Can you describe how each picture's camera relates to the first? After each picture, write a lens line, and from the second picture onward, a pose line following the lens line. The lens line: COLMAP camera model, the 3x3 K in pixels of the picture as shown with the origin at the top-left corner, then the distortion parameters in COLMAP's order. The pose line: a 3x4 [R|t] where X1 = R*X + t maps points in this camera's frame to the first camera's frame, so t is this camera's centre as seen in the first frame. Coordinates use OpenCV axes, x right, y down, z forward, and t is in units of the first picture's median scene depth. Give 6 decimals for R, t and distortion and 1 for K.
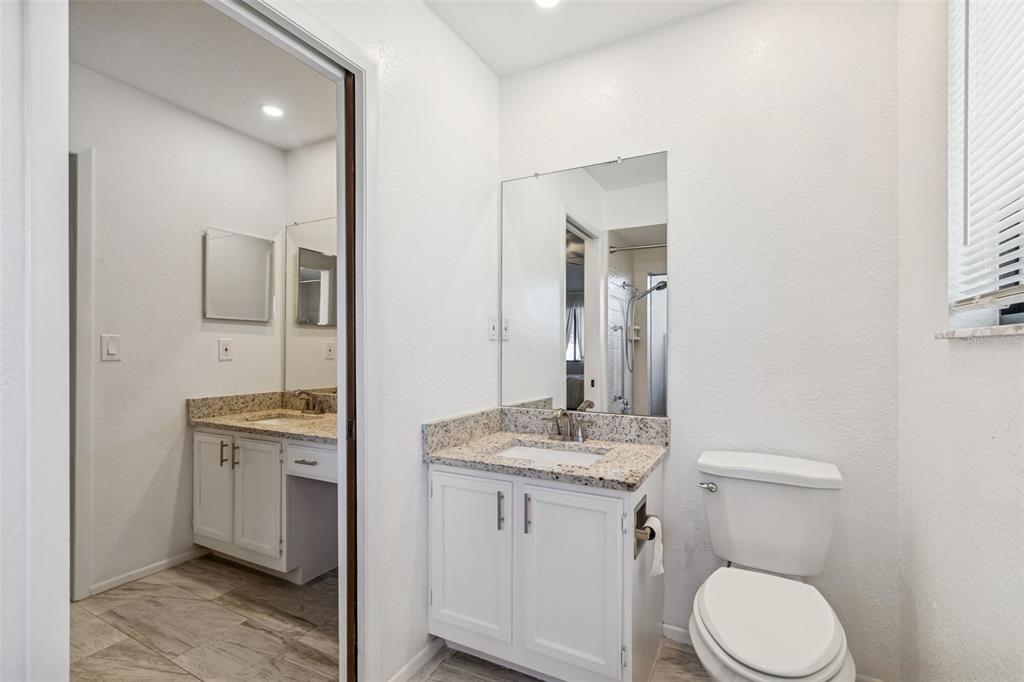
lens RADIAL K [[464.7, 0, 519.5], [0, 464.7, 351.6], [0, 0, 1]] dist [0.000172, -0.000458]
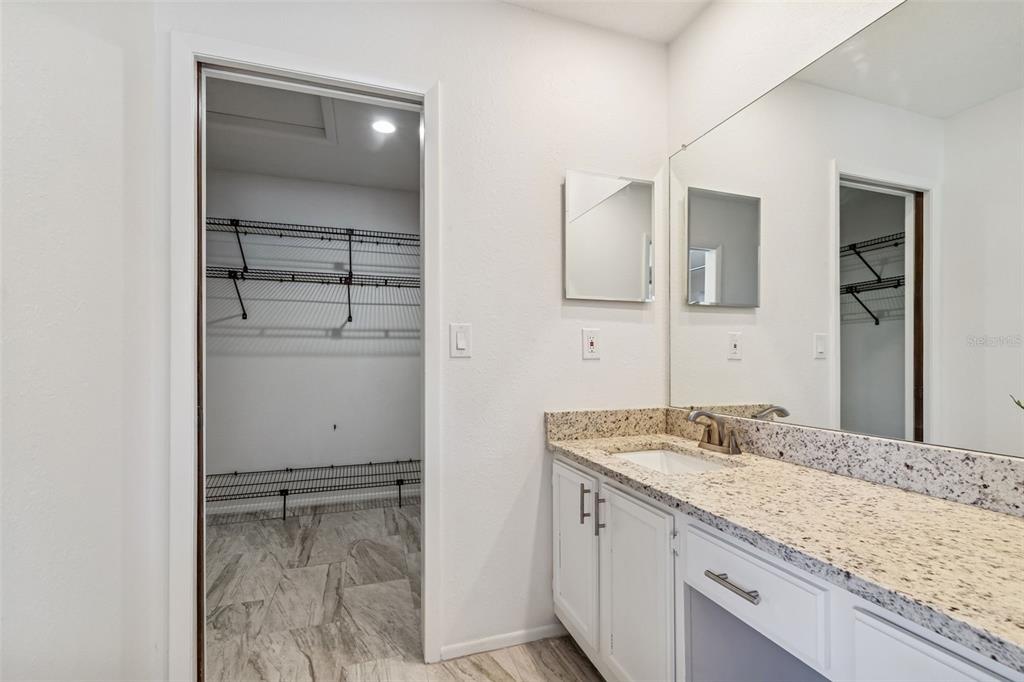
lens RADIAL K [[464.7, 0, 519.5], [0, 464.7, 351.6], [0, 0, 1]] dist [0.000172, -0.000458]
pose [[0.727088, -0.018877, -0.686285, -0.243425], [0.002795, 0.999695, -0.024536, 0.025272], [0.686539, 0.015922, 0.726919, 0.439994]]
